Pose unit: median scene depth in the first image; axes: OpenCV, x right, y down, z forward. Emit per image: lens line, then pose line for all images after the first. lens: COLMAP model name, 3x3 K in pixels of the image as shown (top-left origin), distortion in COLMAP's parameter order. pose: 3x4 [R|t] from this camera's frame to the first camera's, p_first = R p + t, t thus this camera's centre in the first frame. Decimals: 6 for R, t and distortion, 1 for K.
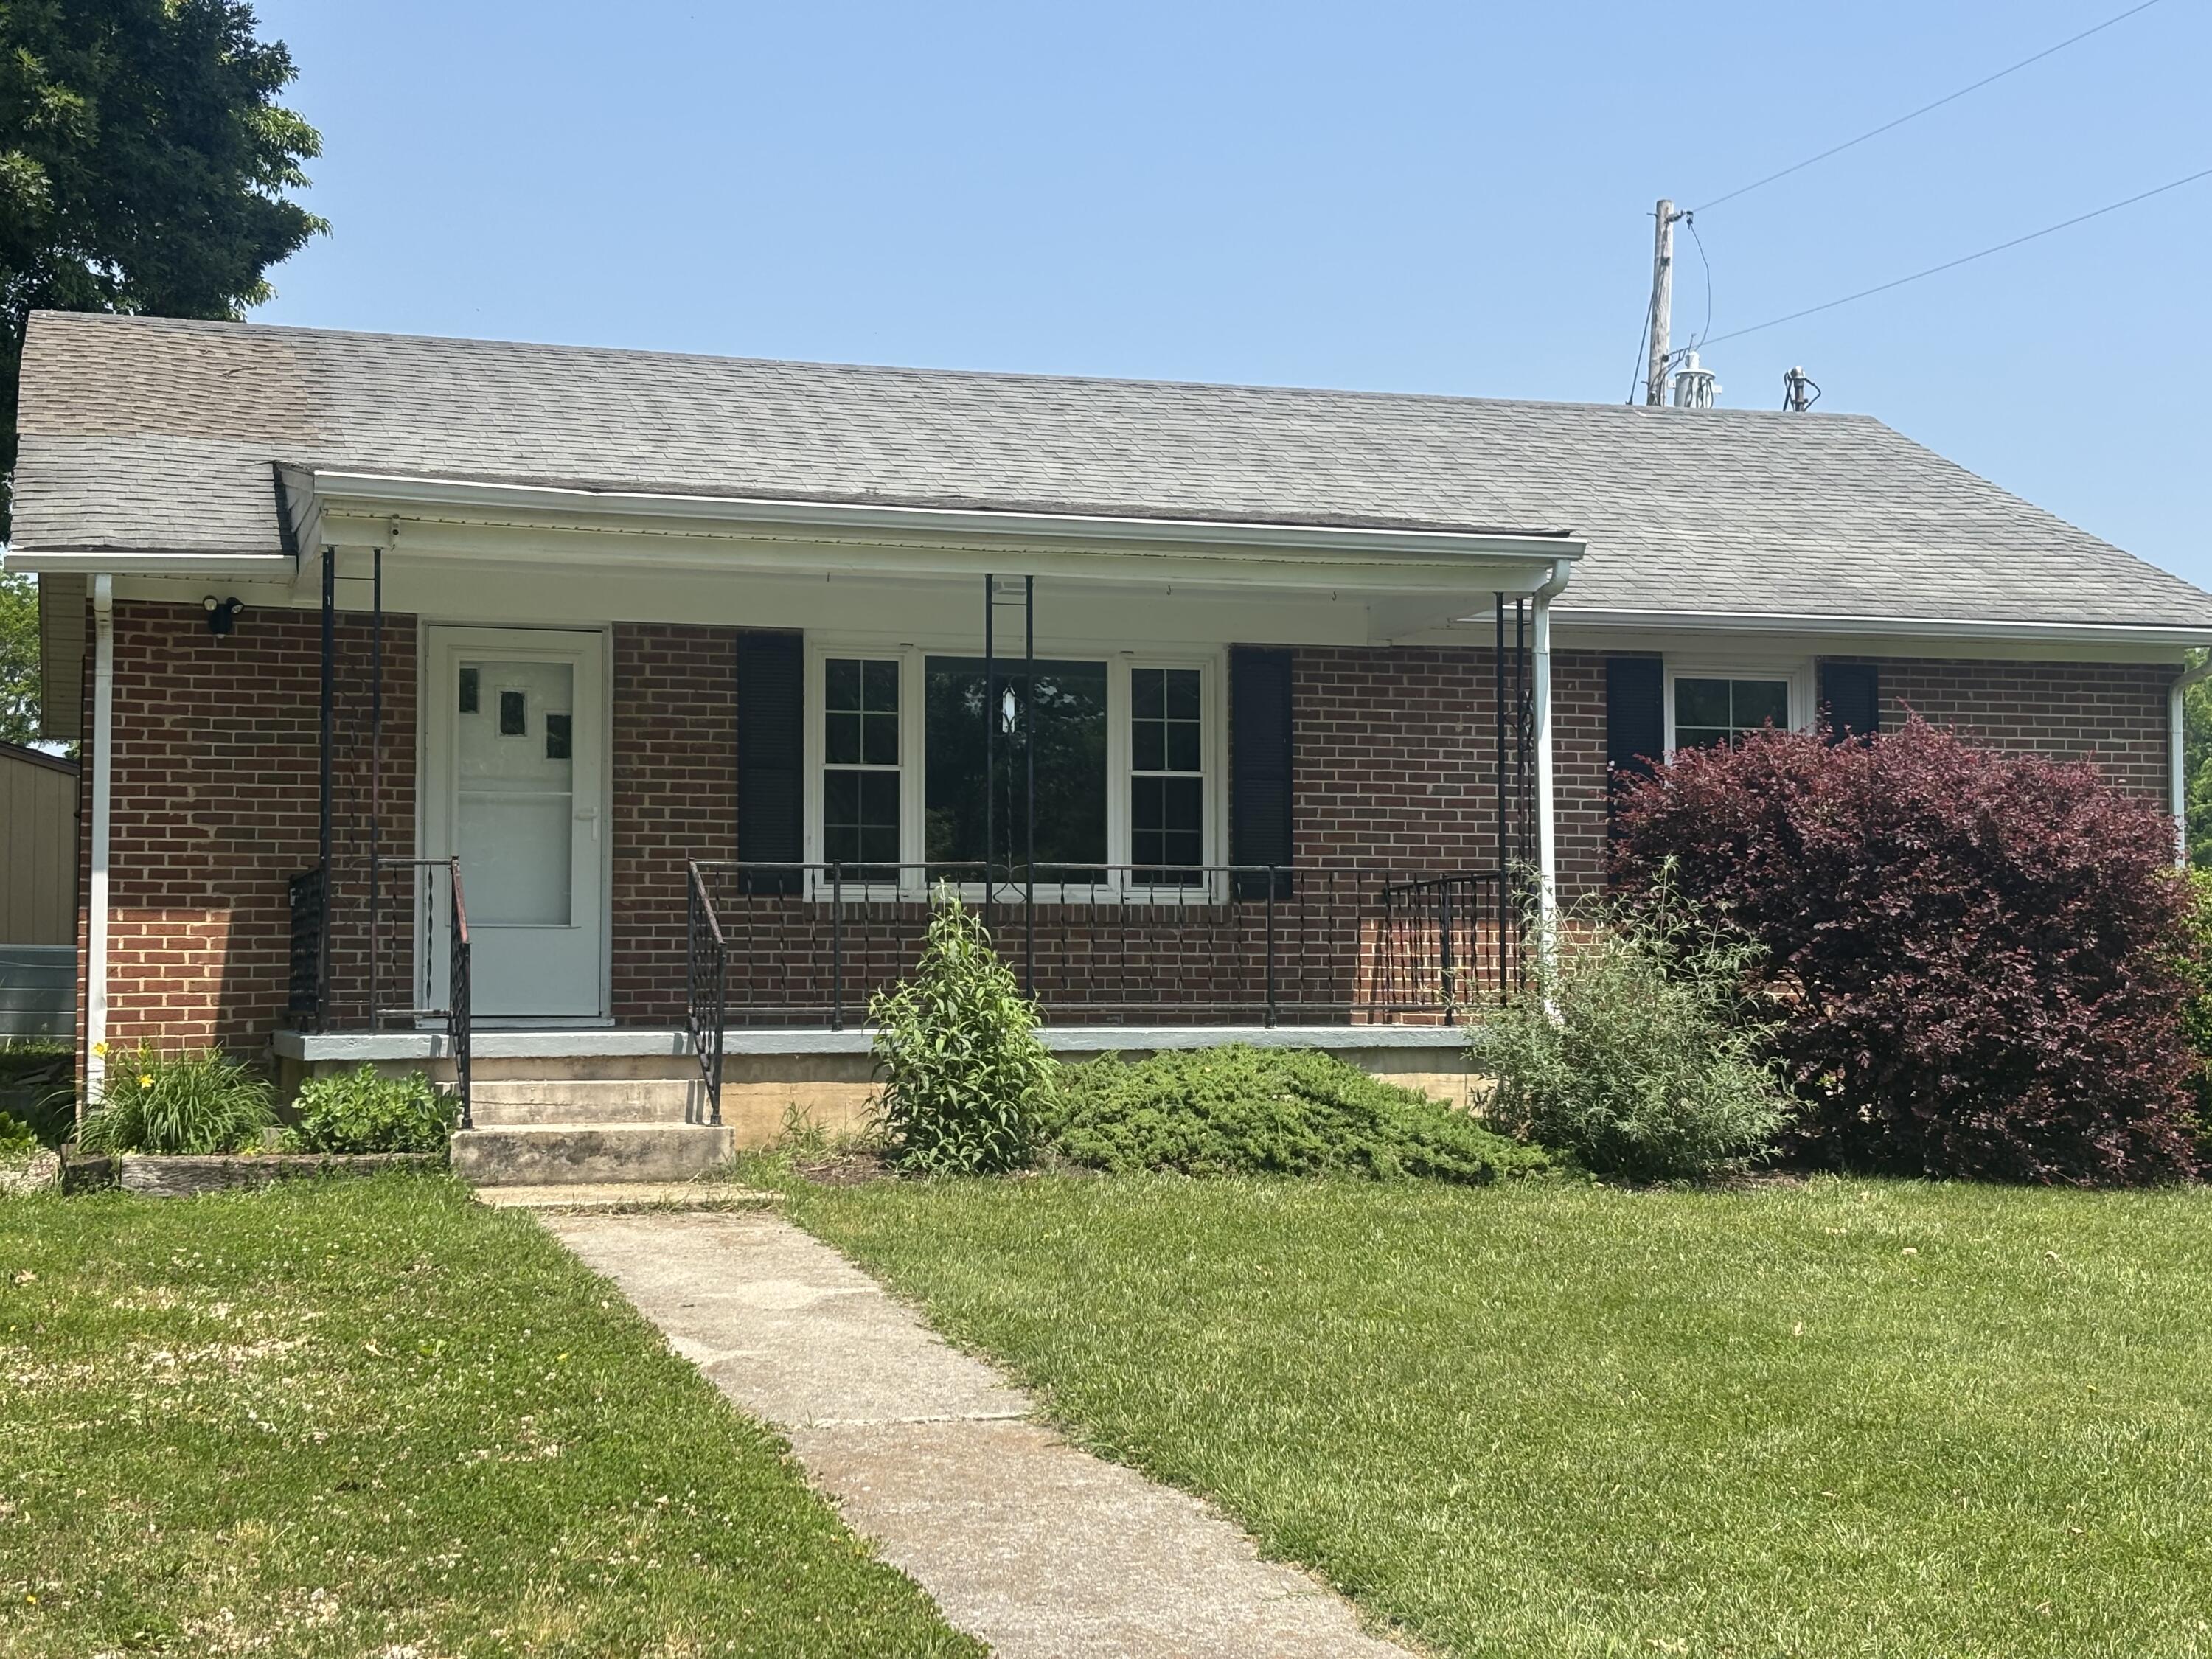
lens RADIAL K [[3386.0, 0, 1111.1], [0, 3386.0, 838.8], [0, 0, 1]] dist [0.061978, 0.000000]
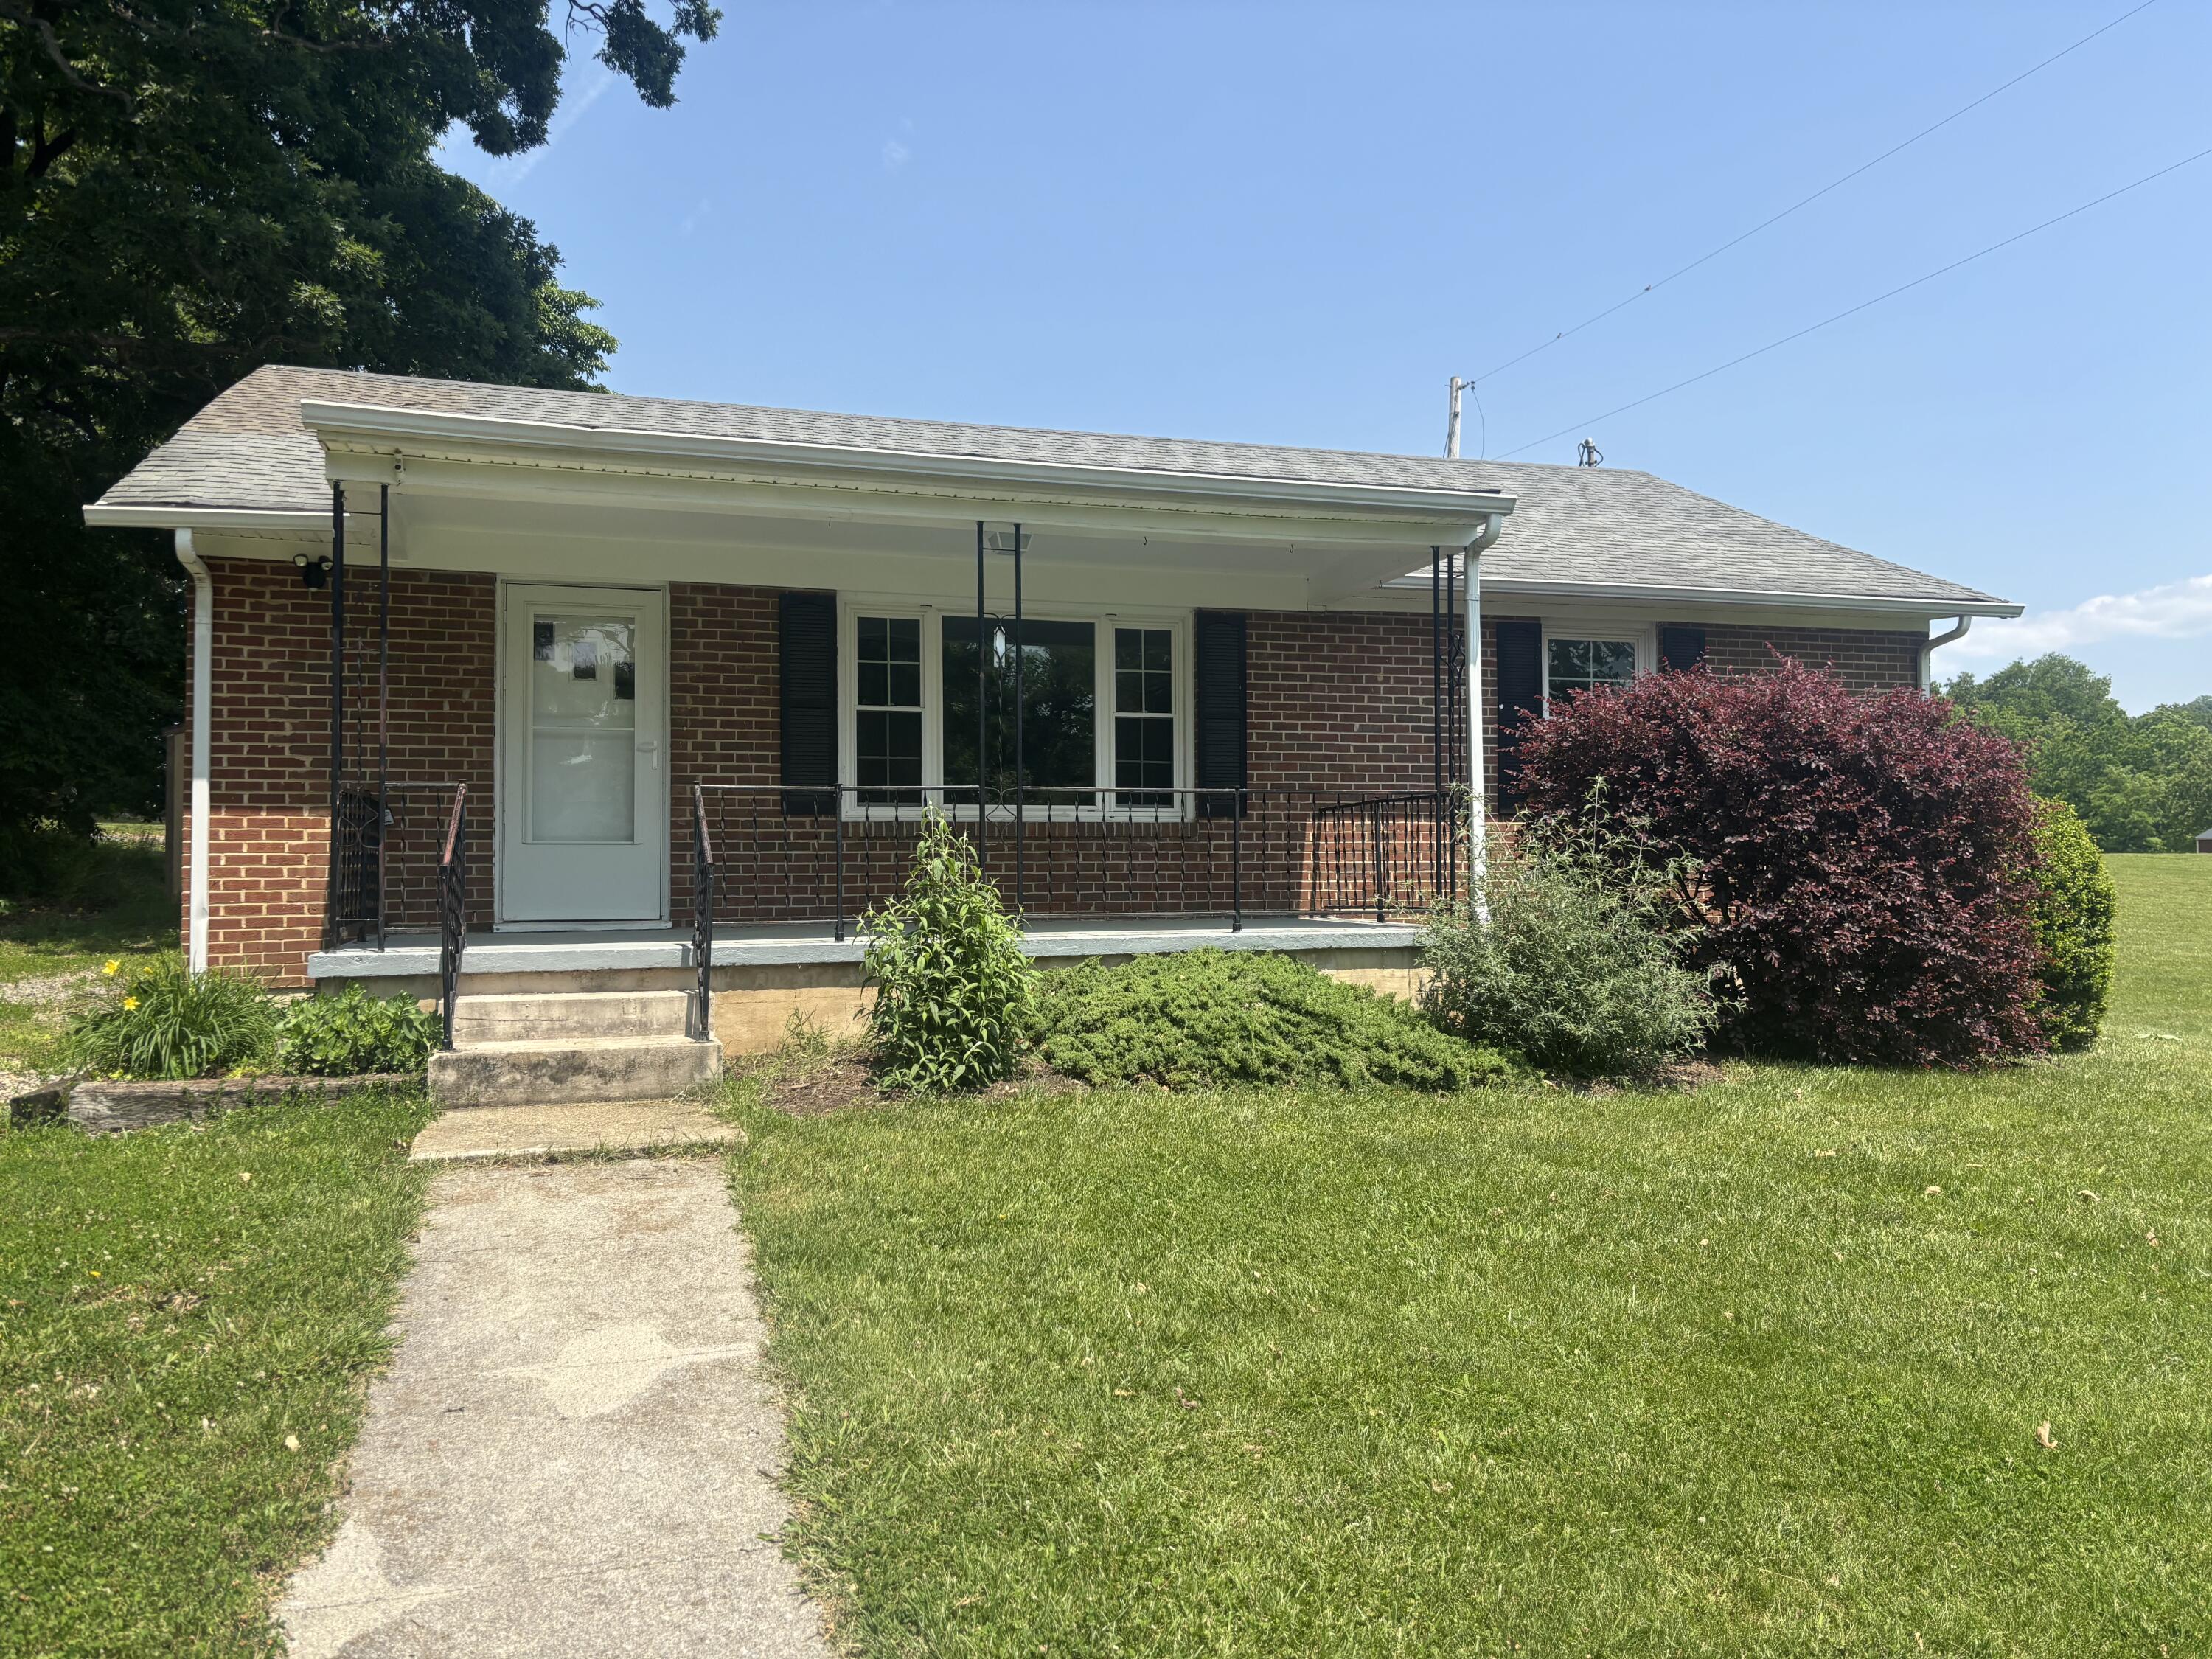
lens RADIAL K [[1698.6, 0, 1144.5], [0, 1698.6, 863.8], [0, 0, 1]] dist [0.046220, -0.056515]
pose [[0.999878, -0.004505, 0.014977, 0.008190], [0.003799, 0.998898, 0.046778, 0.006743], [-0.015171, -0.046715, 0.998793, 0.442497]]
